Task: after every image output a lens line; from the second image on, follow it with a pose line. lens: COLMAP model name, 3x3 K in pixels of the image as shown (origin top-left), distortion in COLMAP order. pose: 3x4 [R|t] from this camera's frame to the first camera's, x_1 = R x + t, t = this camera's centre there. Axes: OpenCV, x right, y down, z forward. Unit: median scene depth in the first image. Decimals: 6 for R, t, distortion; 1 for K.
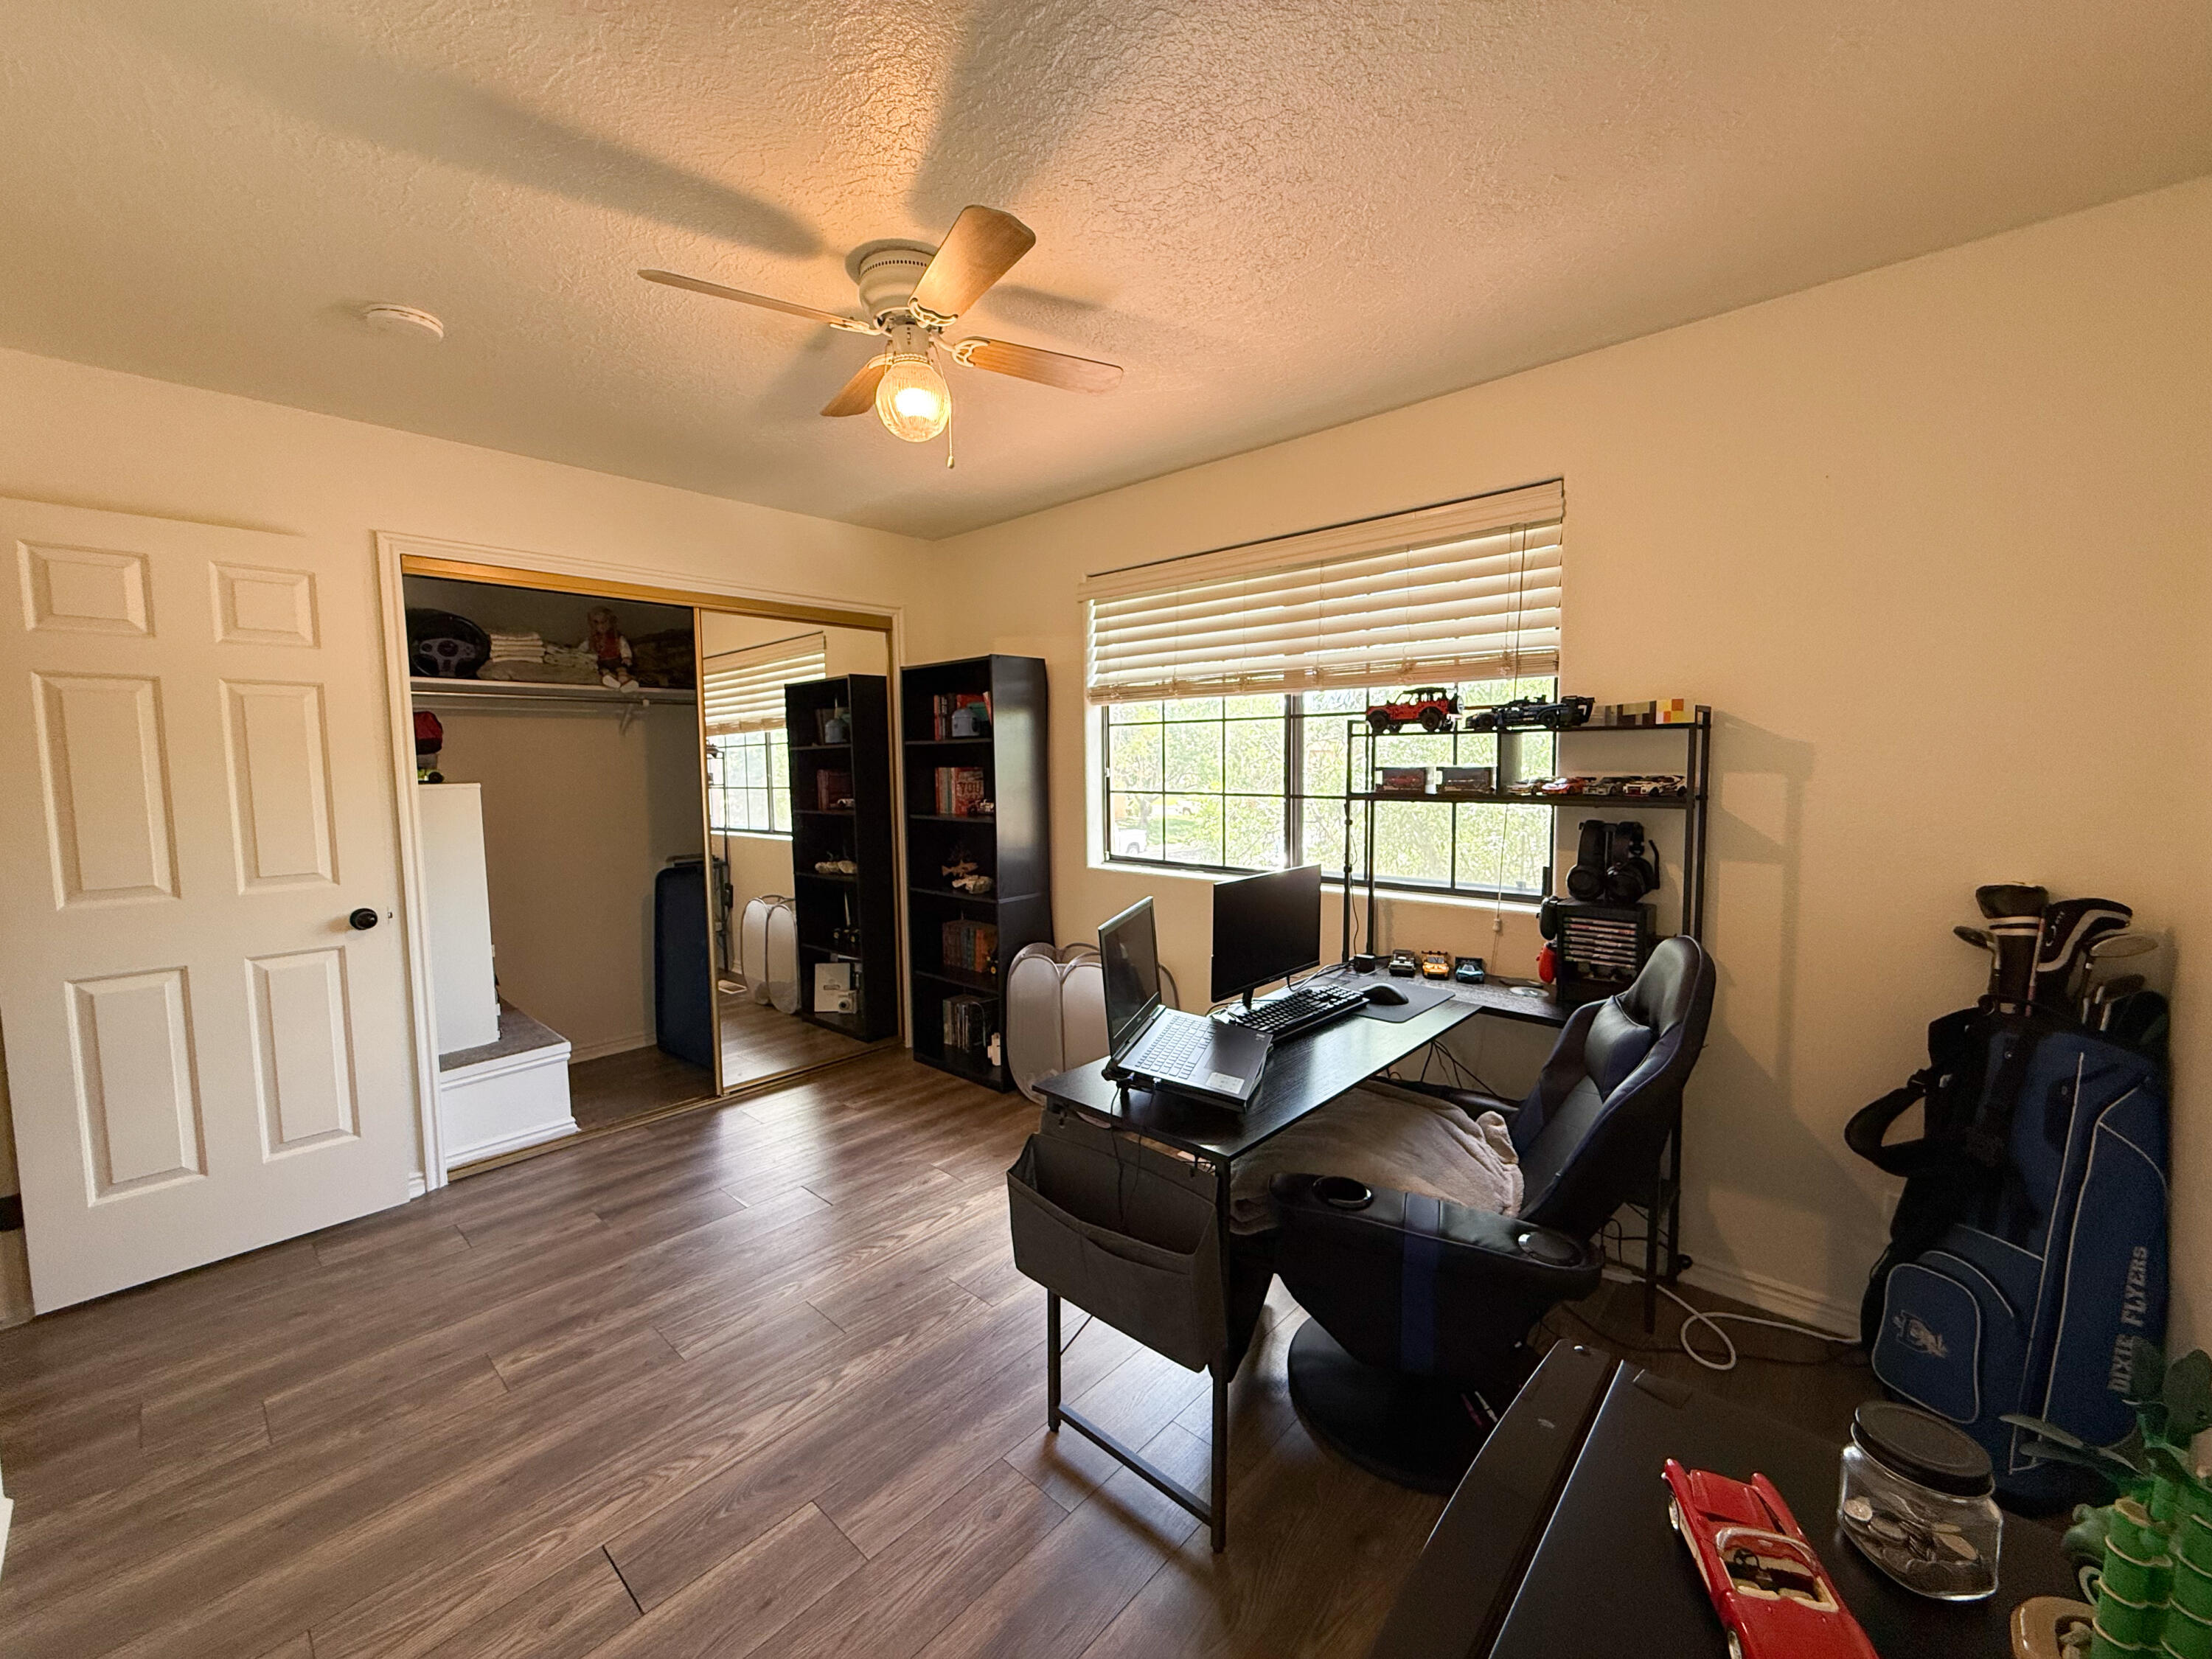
lens RADIAL K [[894.1, 0, 1098.4], [0, 894.1, 810.7], [0, 0, 1]] dist [0.003398, -0.000206]
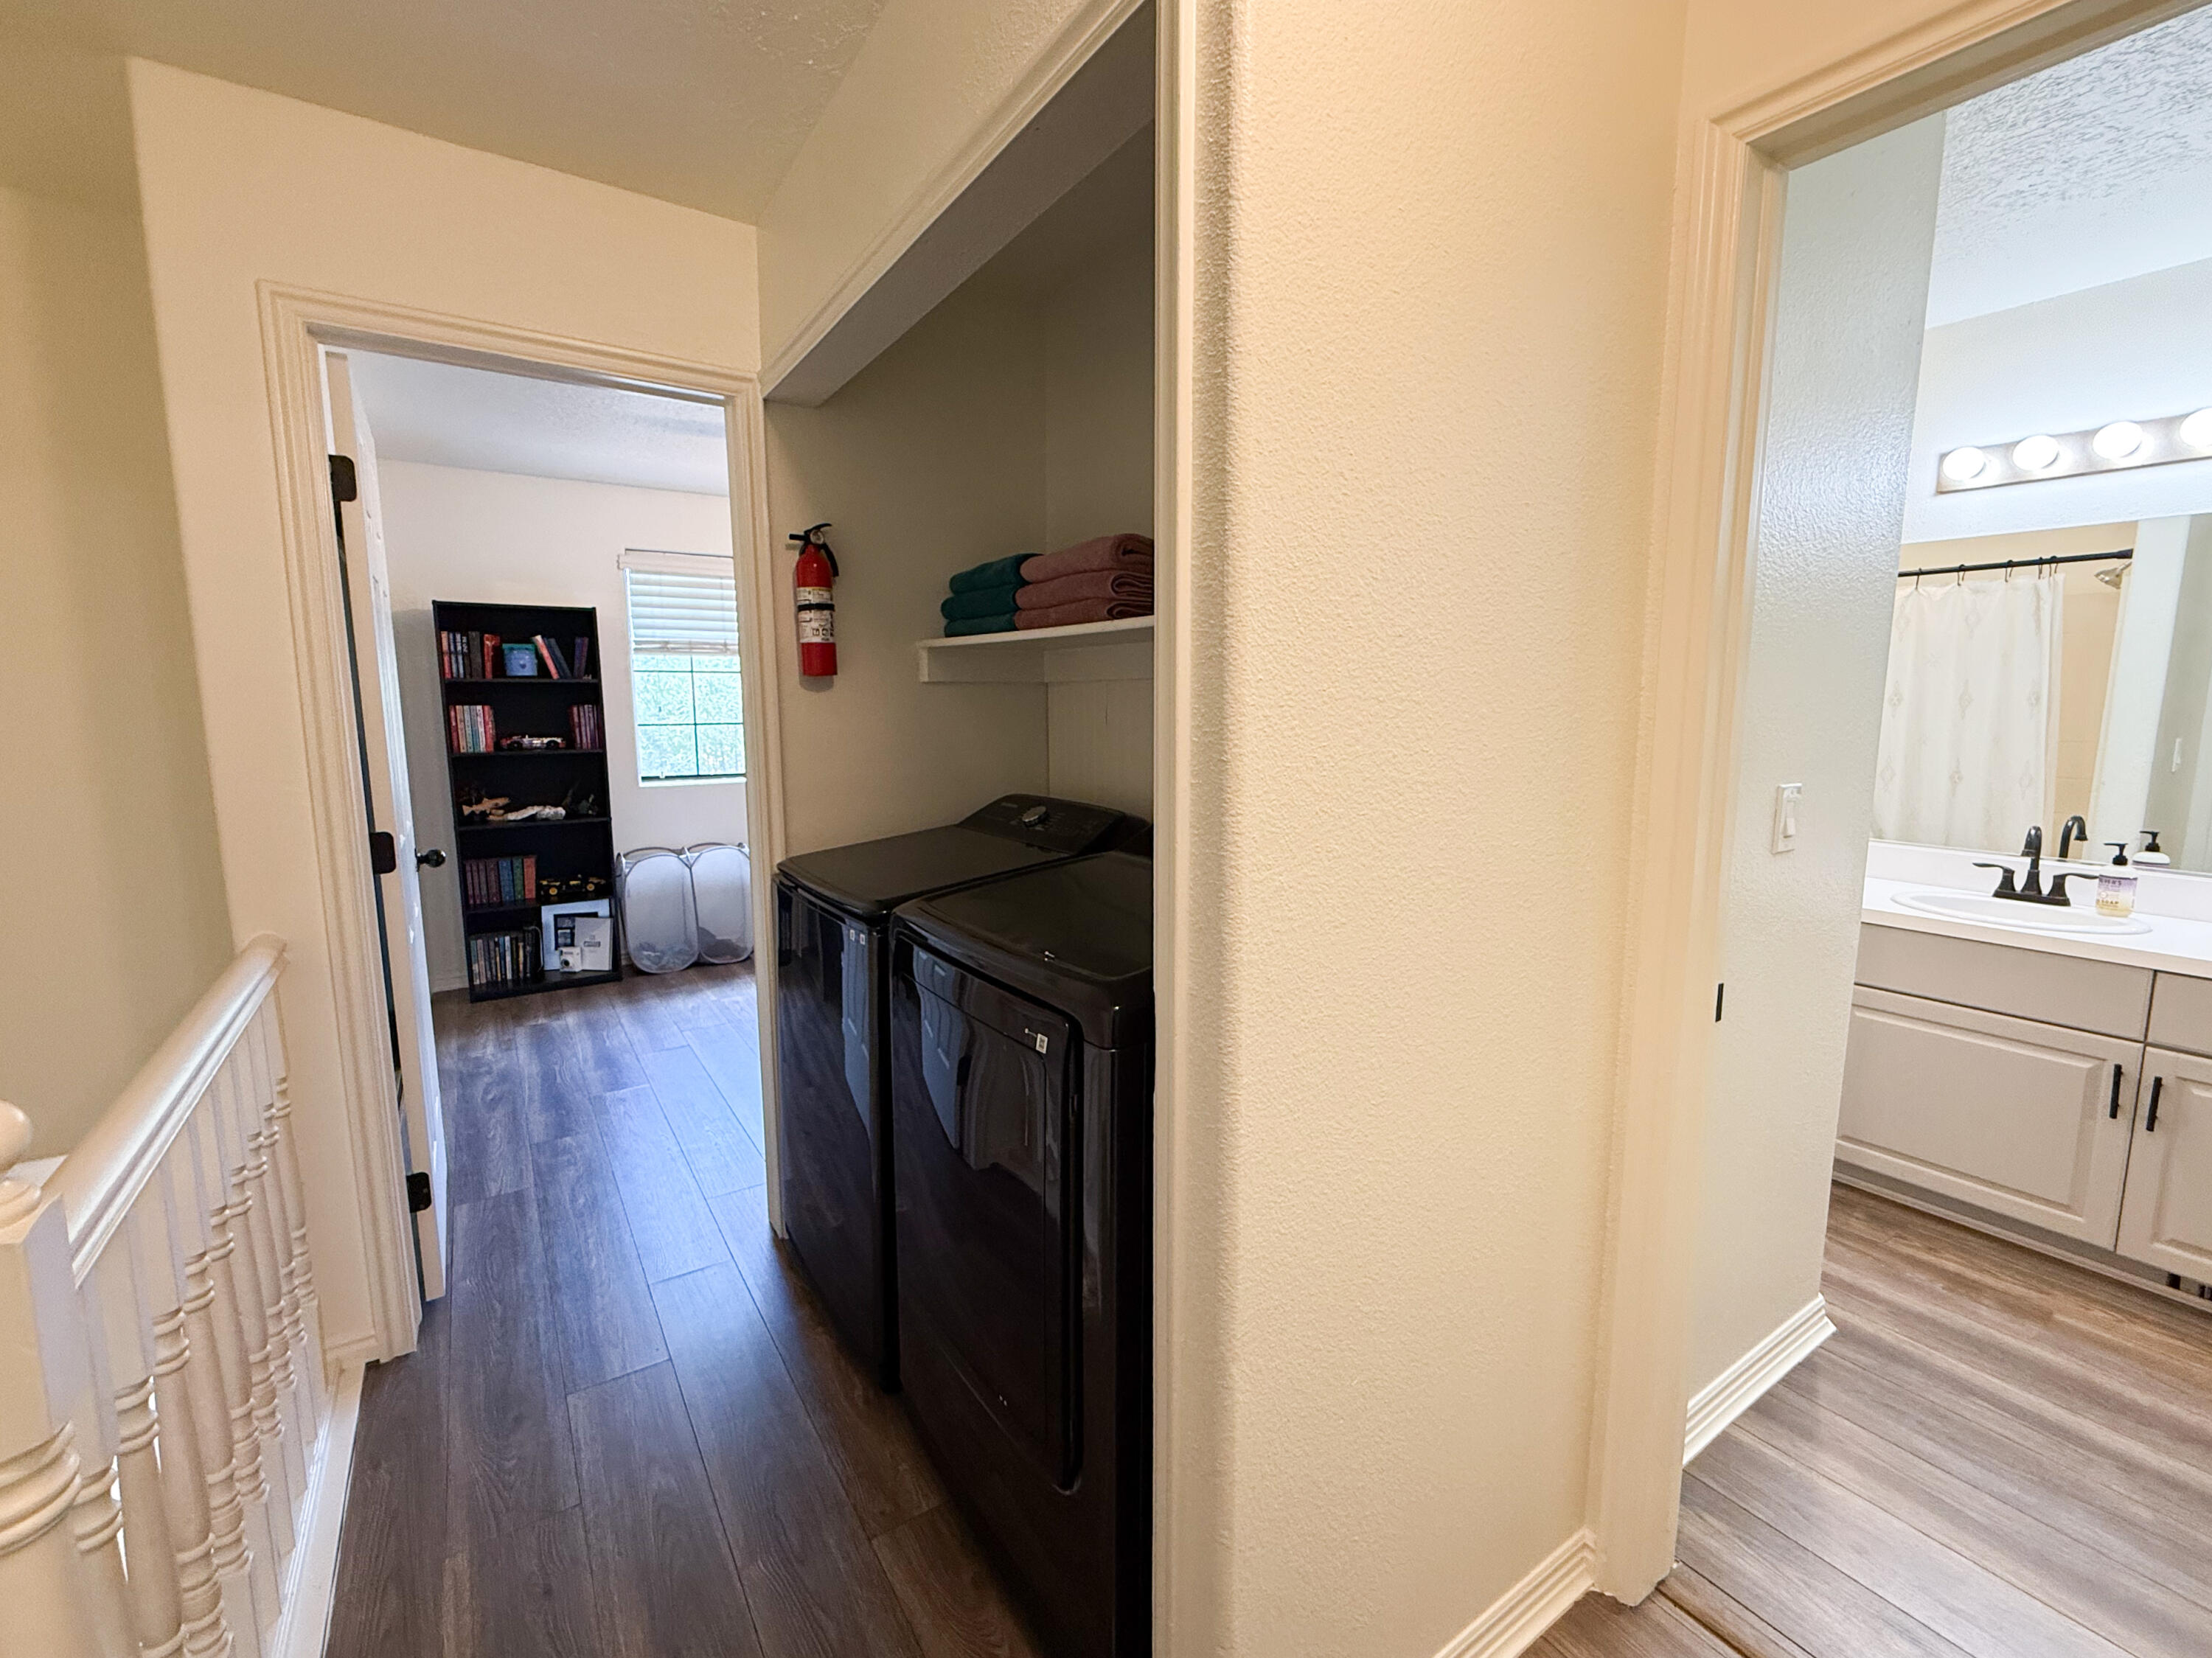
lens RADIAL K [[958.6, 0, 1111.0], [0, 958.6, 828.3], [0, 0, 1]] dist [0.000293, -0.000032]
pose [[0.226299, -0.118564, 0.966815, -1.547432], [0.059804, 0.992383, 0.107702, 0.021468], [-0.972220, 0.033447, 0.231666, 0.081504]]
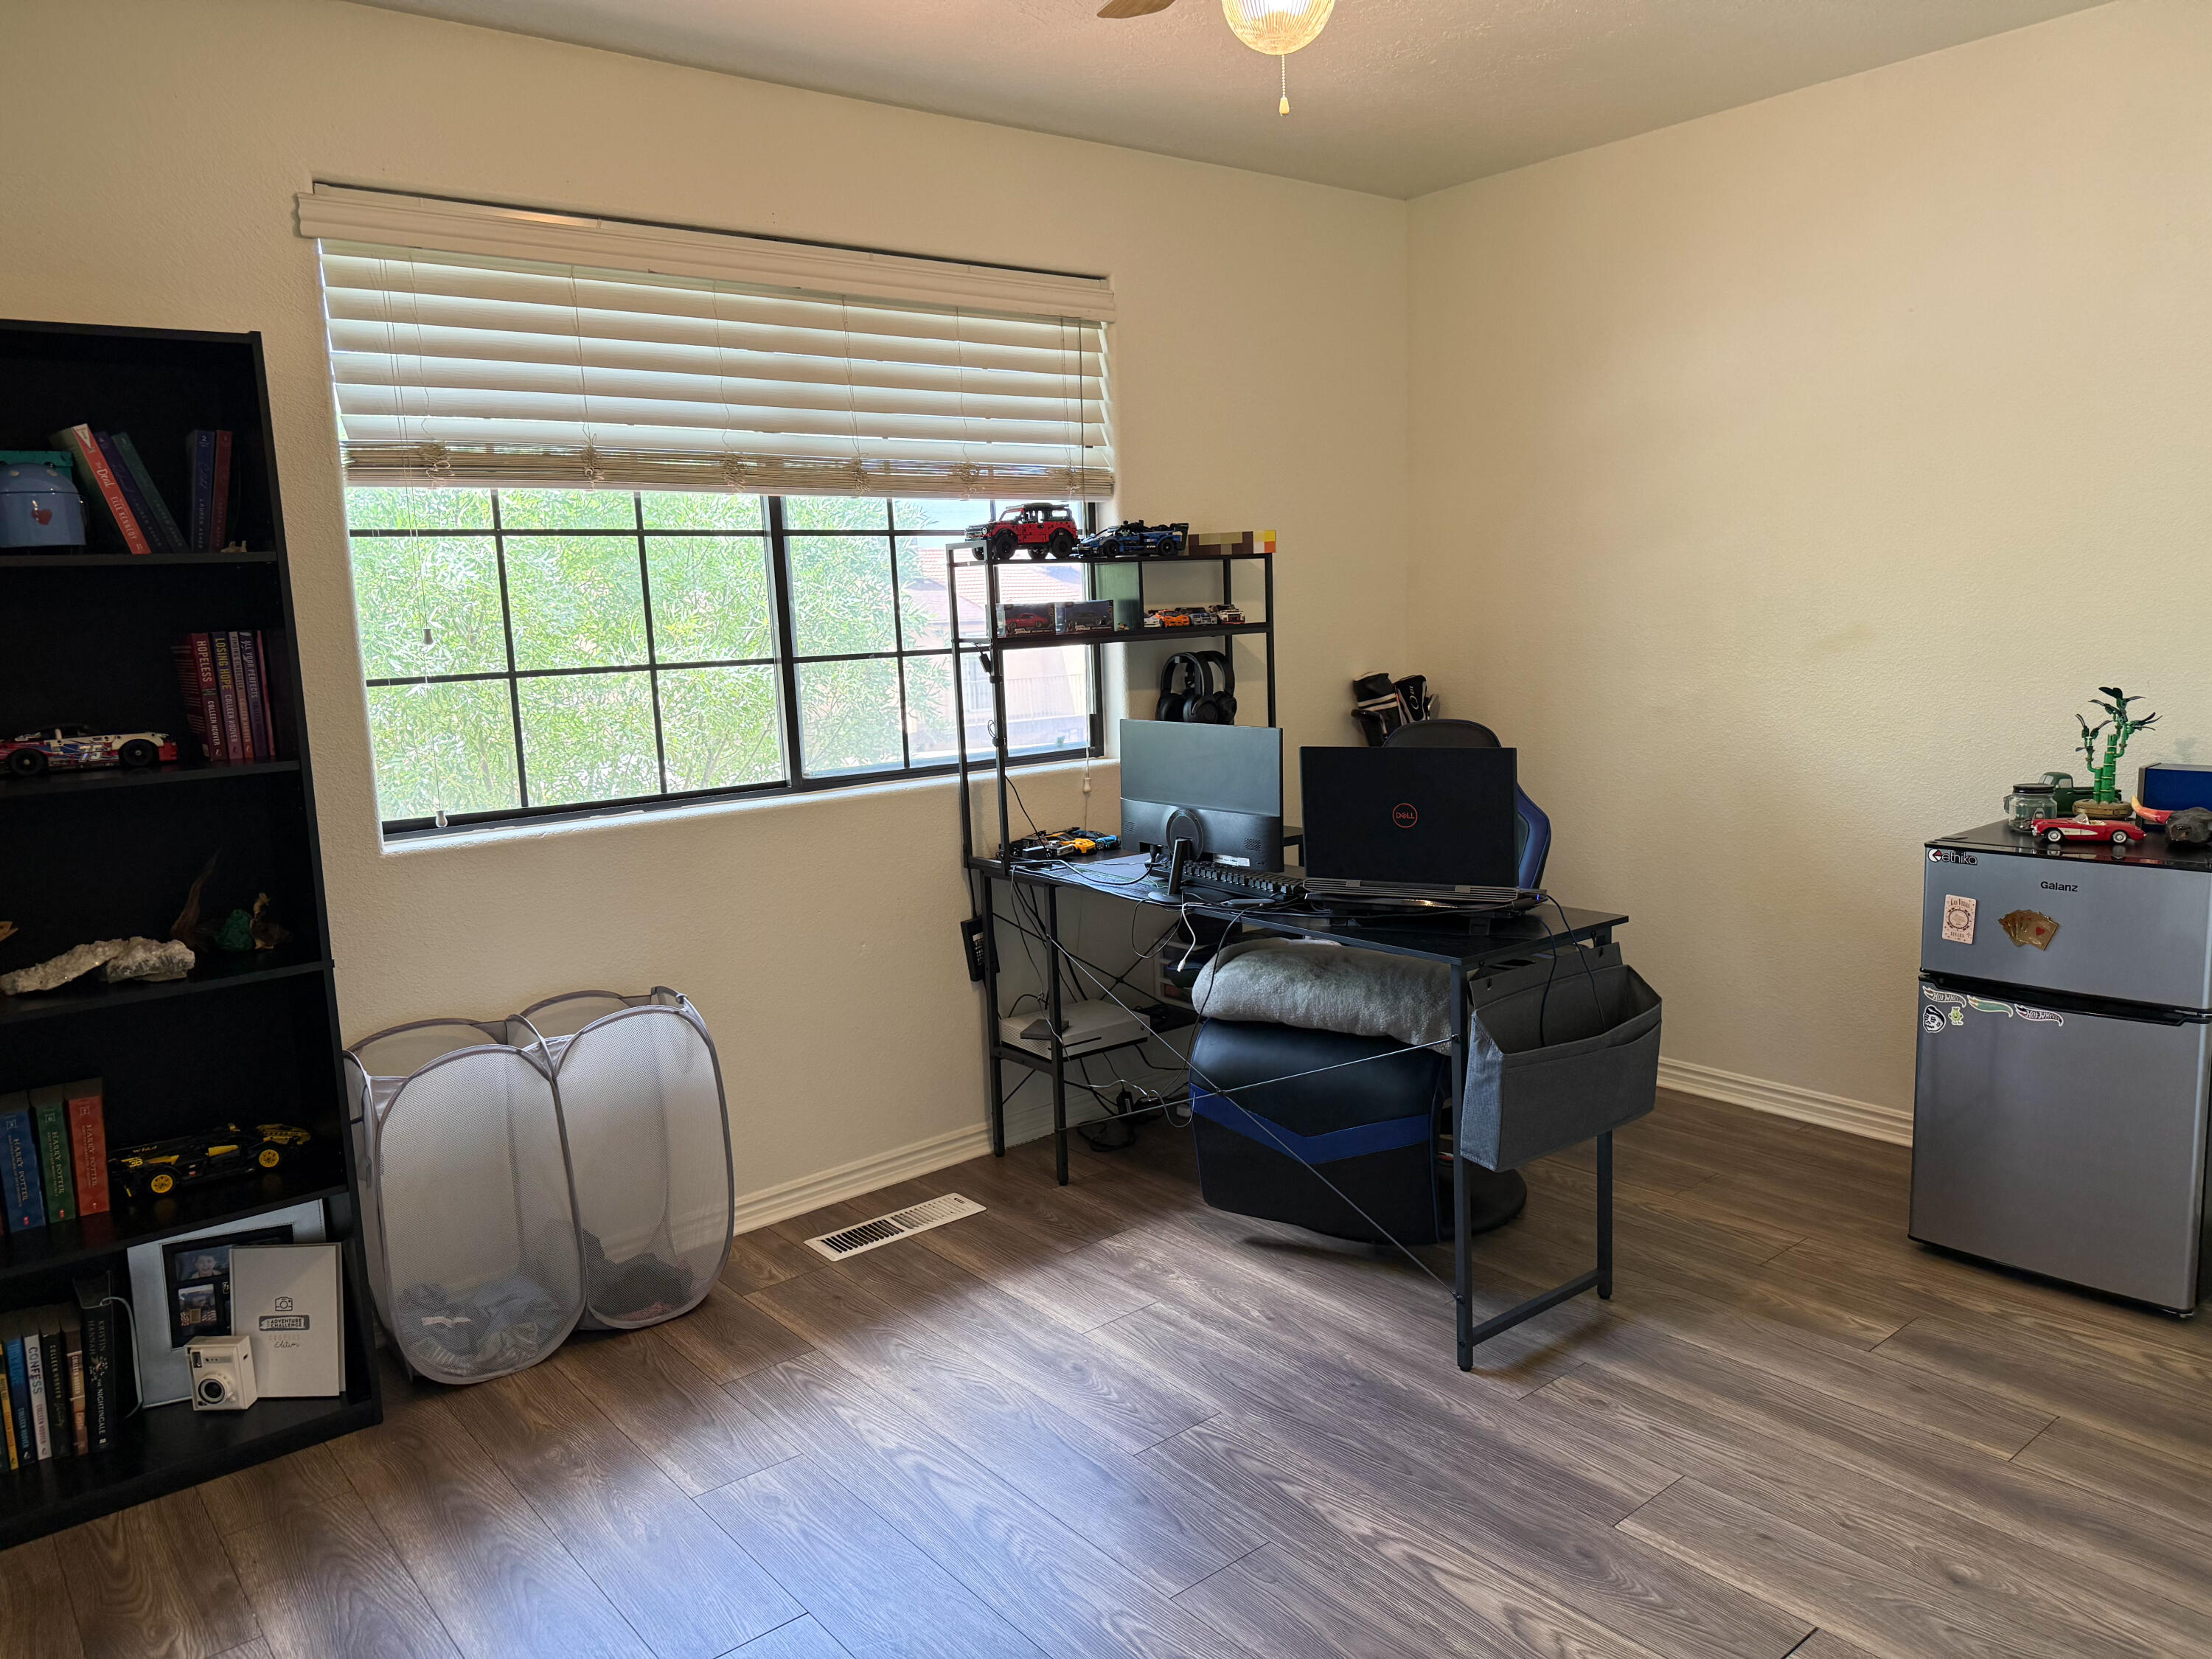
lens RADIAL K [[1562.2, 0, 1101.9], [0, 1562.2, 837.1], [0, 0, 1]] dist [0.061507, -0.066462]
pose [[0.136411, -0.144116, 0.980114, -0.978356], [0.094890, 0.986714, 0.131880, -0.021407], [-0.986097, 0.075013, 0.148274, 0.714352]]
